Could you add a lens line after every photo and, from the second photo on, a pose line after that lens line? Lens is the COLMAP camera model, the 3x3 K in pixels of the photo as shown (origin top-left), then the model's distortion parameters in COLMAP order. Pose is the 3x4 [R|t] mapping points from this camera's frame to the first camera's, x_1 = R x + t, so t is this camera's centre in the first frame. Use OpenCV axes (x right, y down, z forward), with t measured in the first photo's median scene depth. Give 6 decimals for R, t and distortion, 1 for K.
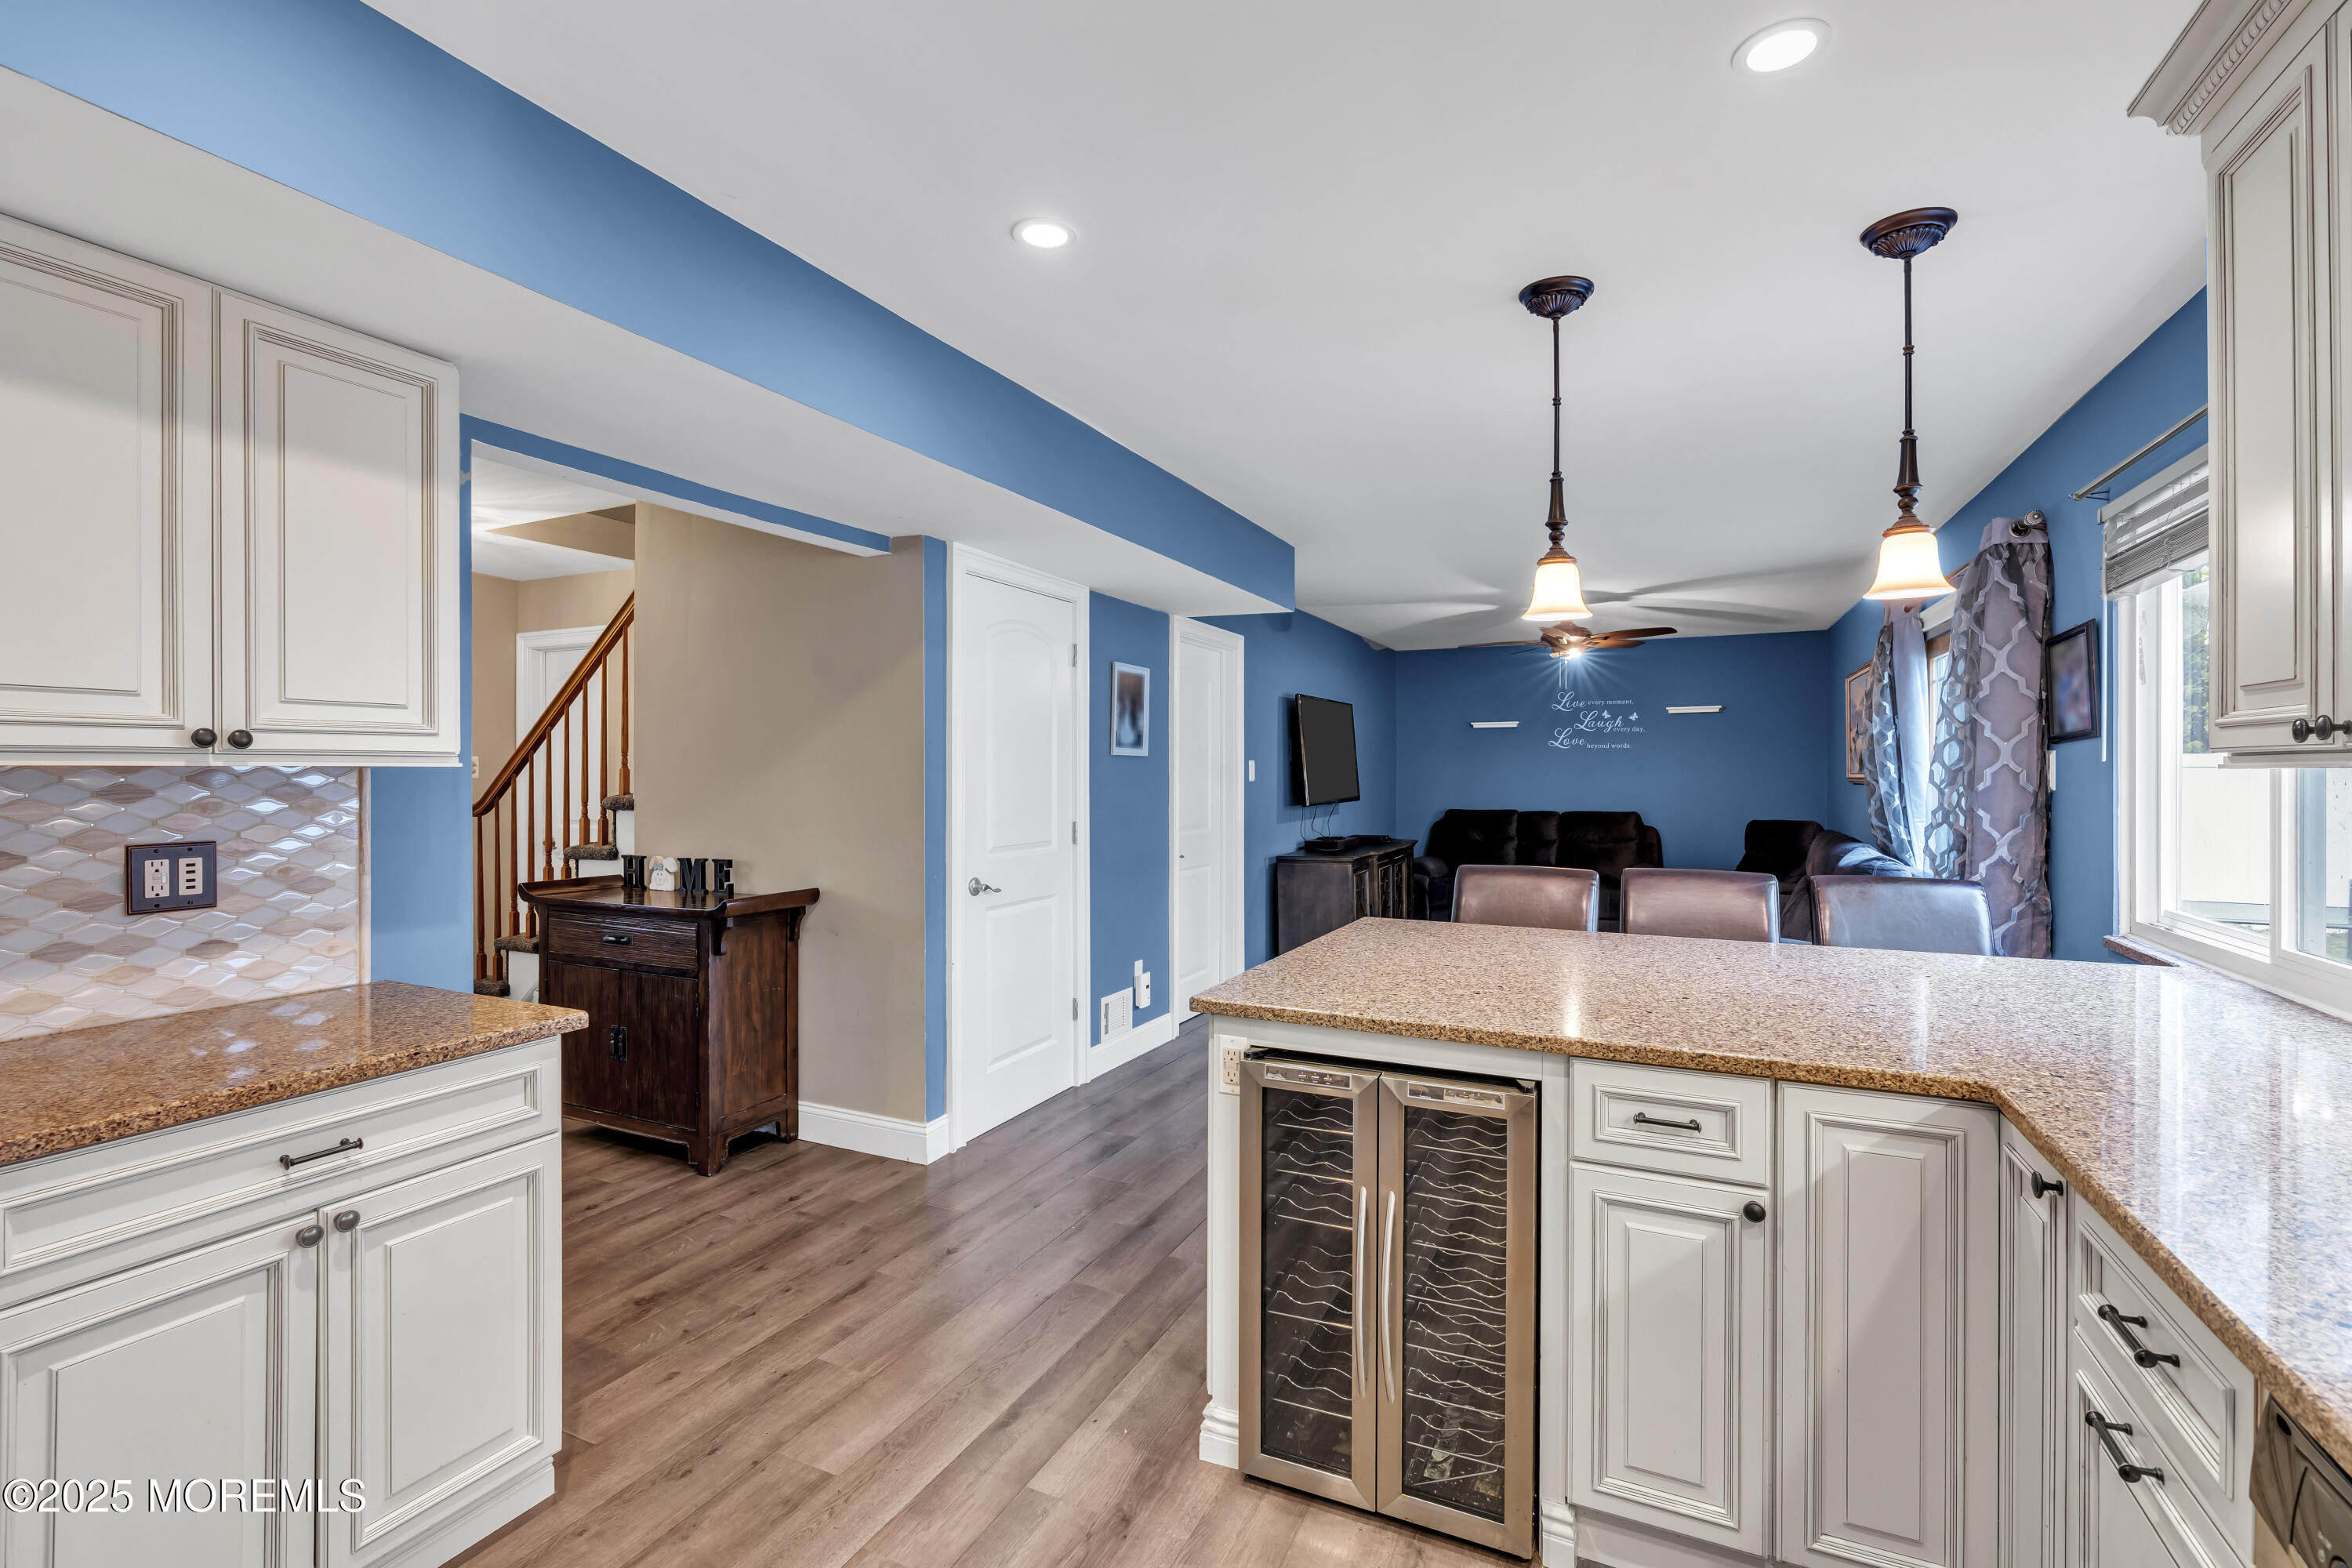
lens RADIAL K [[1060.2, 0, 1174.2], [0, 1060.2, 768.6], [0, 0, 1]] dist [-0.009956, 0.003561]
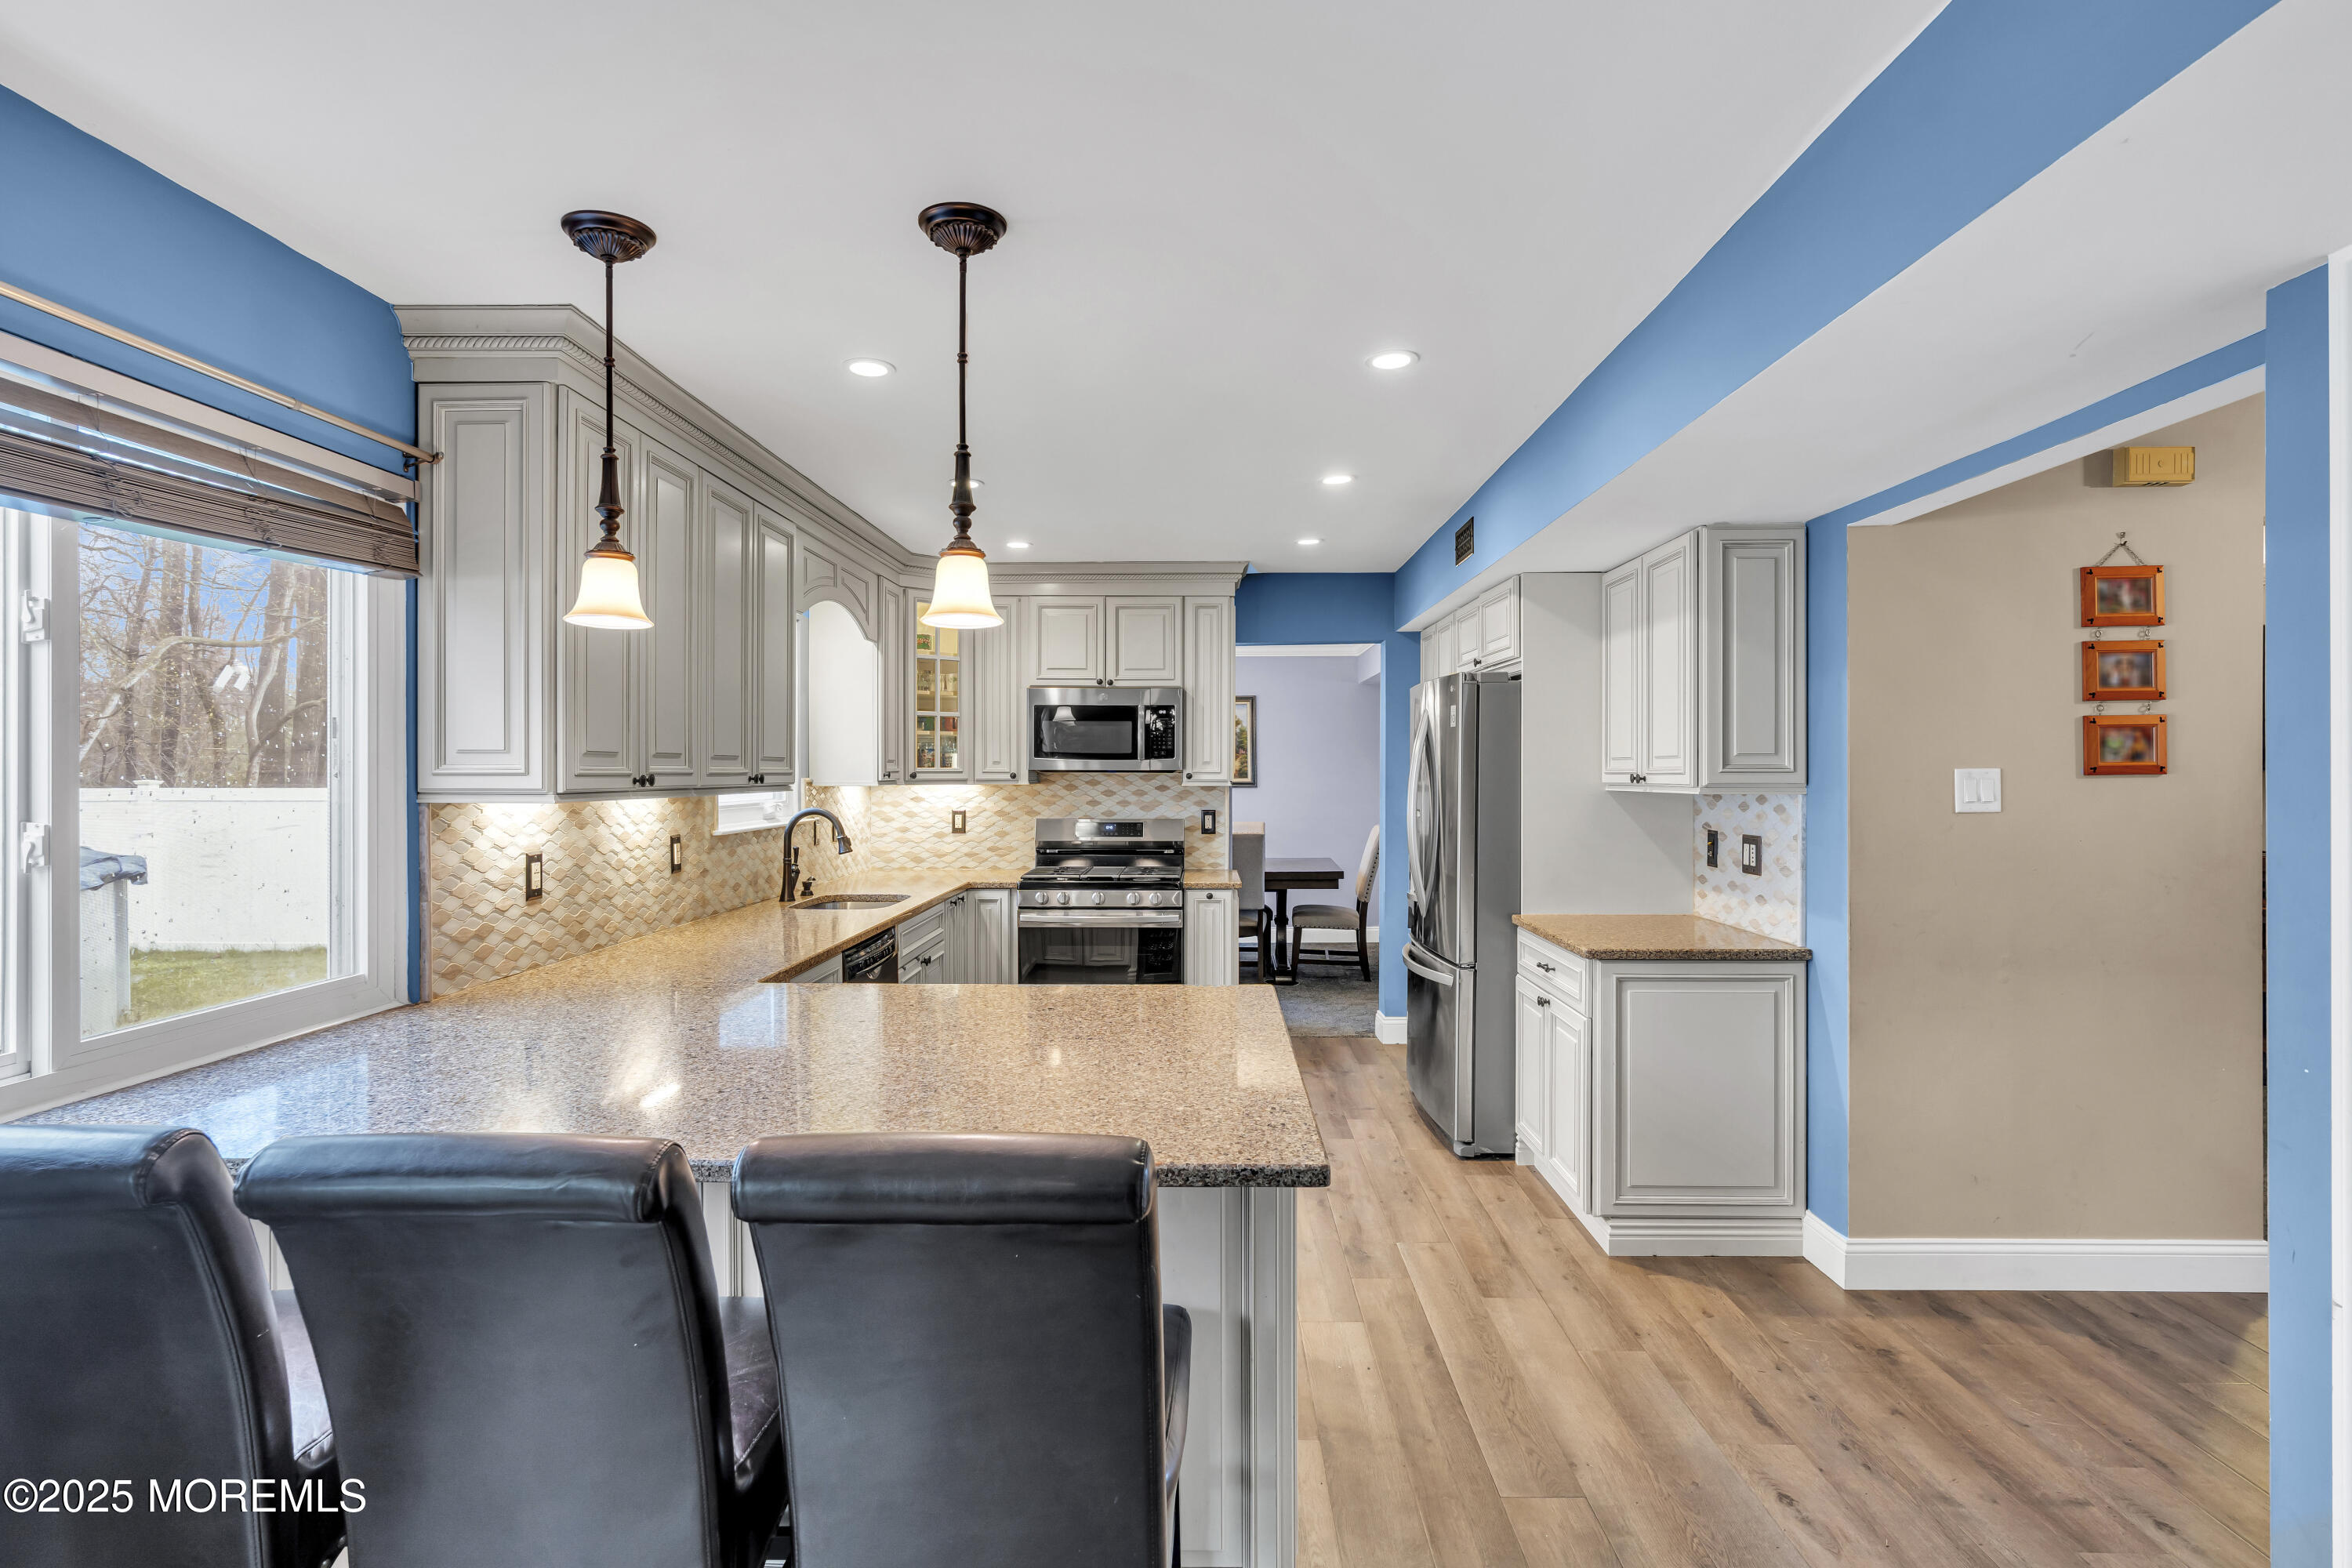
lens RADIAL K [[1147.9, 0, 1157.3], [0, 1147.9, 770.6], [0, 0, 1]] dist [-0.002172, -0.000103]
pose [[-0.919978, -0.000842, -0.391970, 0.356099], [0.000603, 0.999993, -0.003563, -0.016165], [0.391970, -0.003514, -0.919971, 1.169575]]
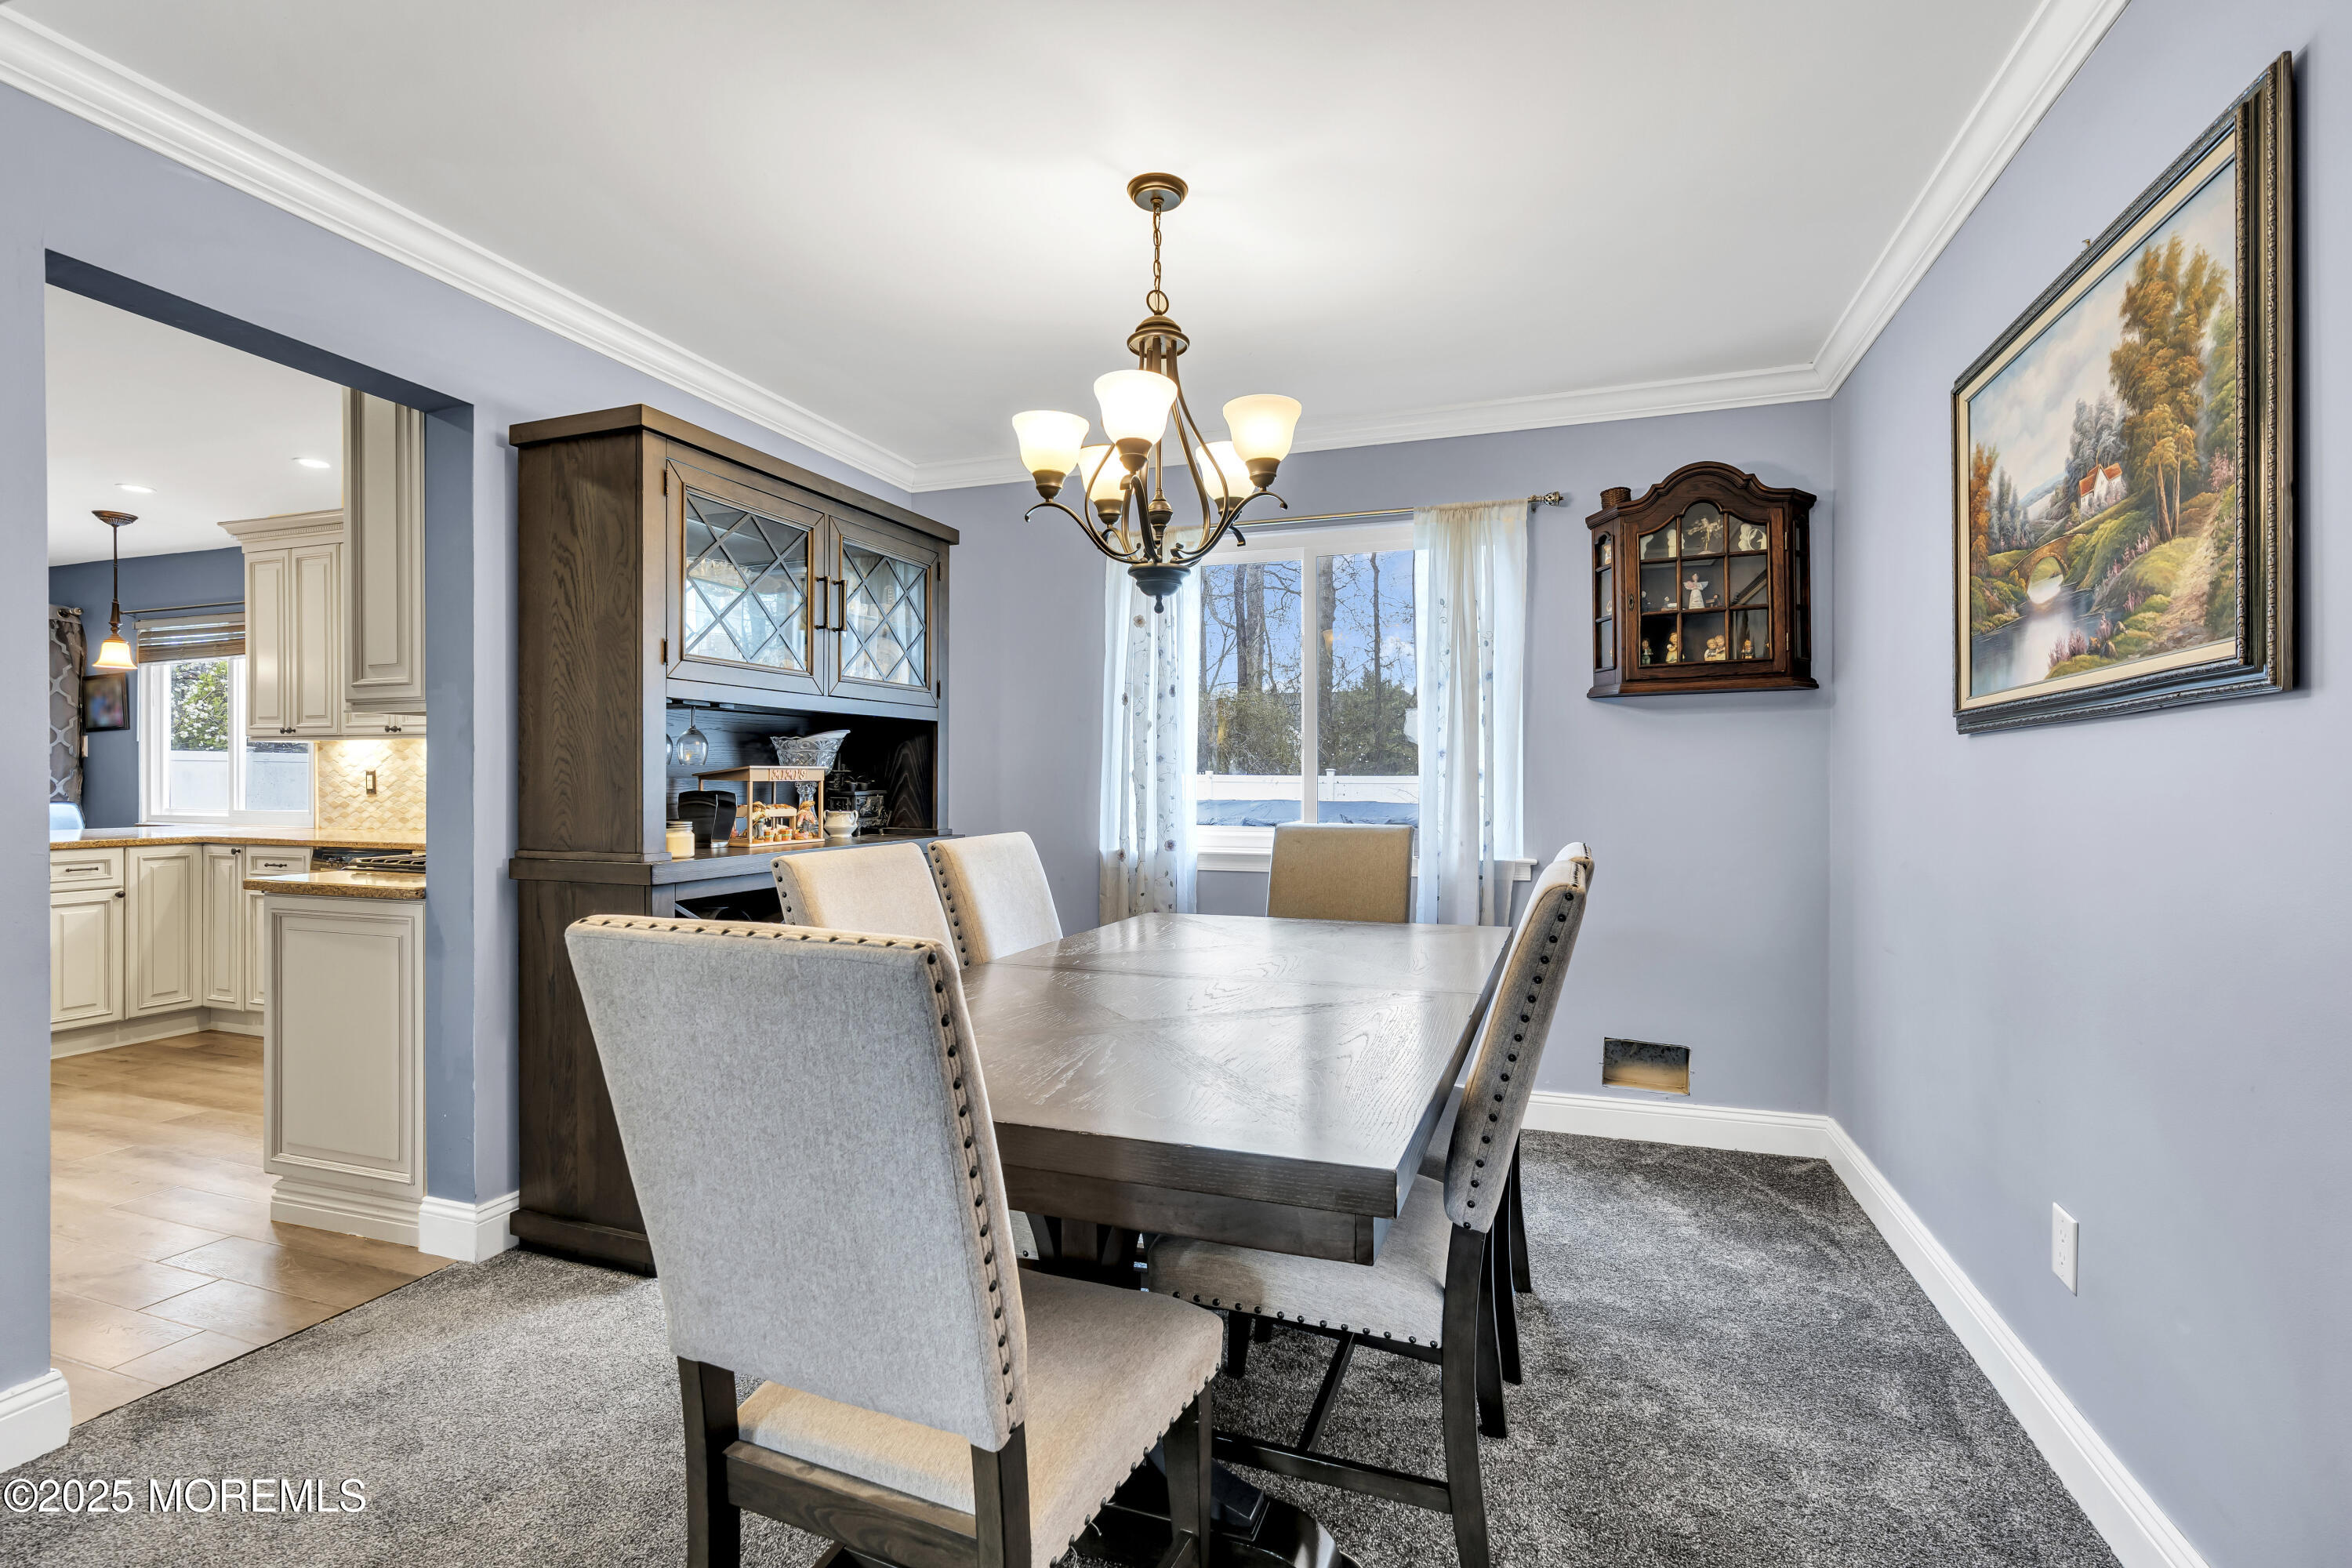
lens RADIAL K [[1060.2, 0, 1165.2], [0, 1060.2, 780.4], [0, 0, 1]] dist [-0.009956, 0.003561]
pose [[-0.105239, -0.005974, 0.994429, -1.077346], [-0.005417, 0.999971, 0.005434, 0.036887], [-0.994432, -0.004815, -0.105268, -0.624527]]
